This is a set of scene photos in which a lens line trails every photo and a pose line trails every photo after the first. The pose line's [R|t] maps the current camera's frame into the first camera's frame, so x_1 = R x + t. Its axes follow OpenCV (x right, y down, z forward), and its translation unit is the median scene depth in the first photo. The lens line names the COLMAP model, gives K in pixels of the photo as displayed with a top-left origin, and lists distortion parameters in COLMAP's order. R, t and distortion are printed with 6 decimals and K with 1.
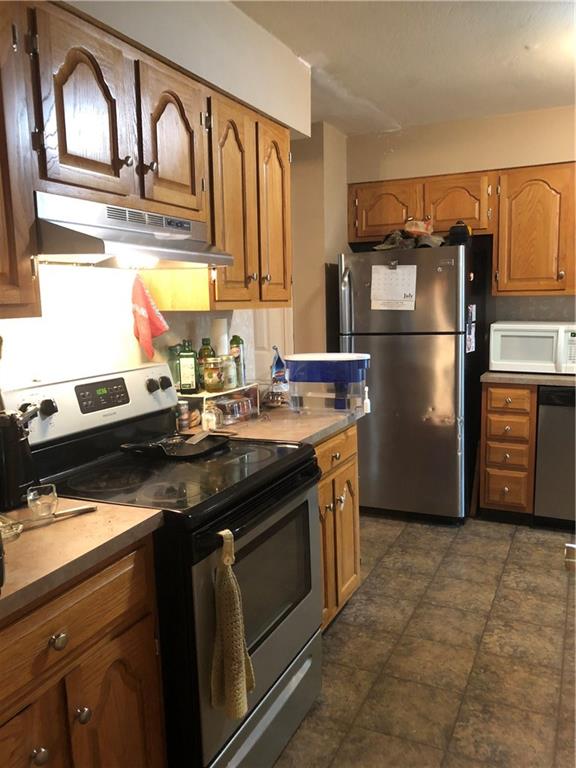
lens RADIAL K [[628.7, 0, 293.9], [0, 628.7, 386.4], [0, 0, 1]] dist [0.031201, -0.036271]
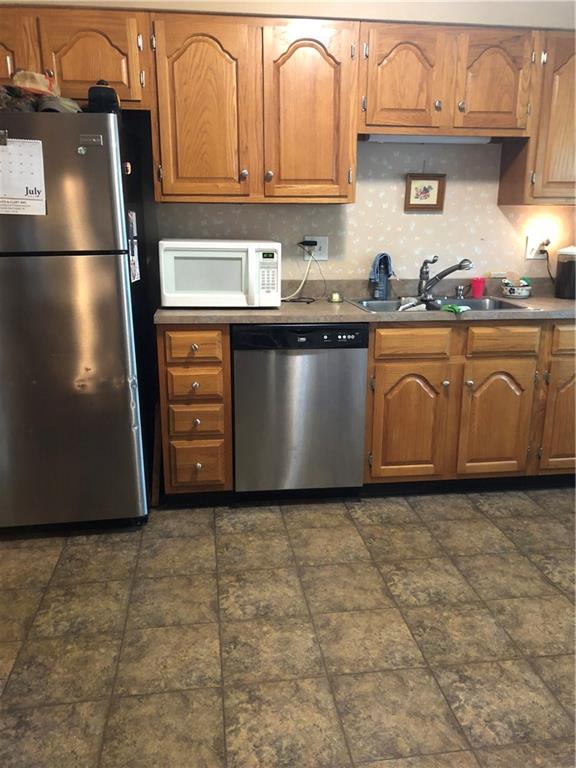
lens RADIAL K [[628.7, 0, 295.4], [0, 628.7, 381.3], [0, 0, 1]] dist [0.031201, -0.036271]
pose [[0.836152, -0.111353, 0.537076, 0.042632], [0.059368, 0.991796, 0.113205, -0.013789], [-0.545276, -0.062771, 0.835903, 0.322155]]
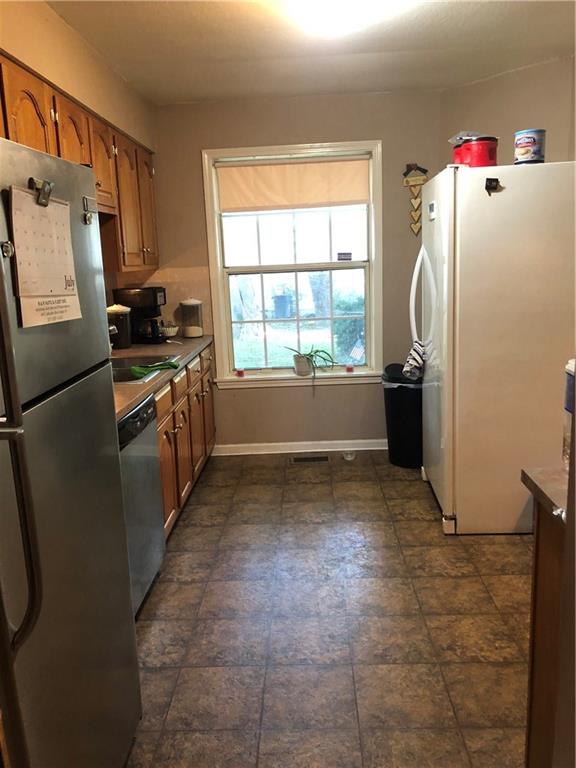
lens RADIAL K [[628.7, 0, 288.3], [0, 628.7, 378.5], [0, 0, 1]] dist [0.031201, -0.036271]
pose [[-0.402865, -0.142263, 0.904136, -0.217737], [0.167043, 0.959826, 0.225456, -0.150644], [-0.899887, 0.241858, -0.362916, 1.021058]]
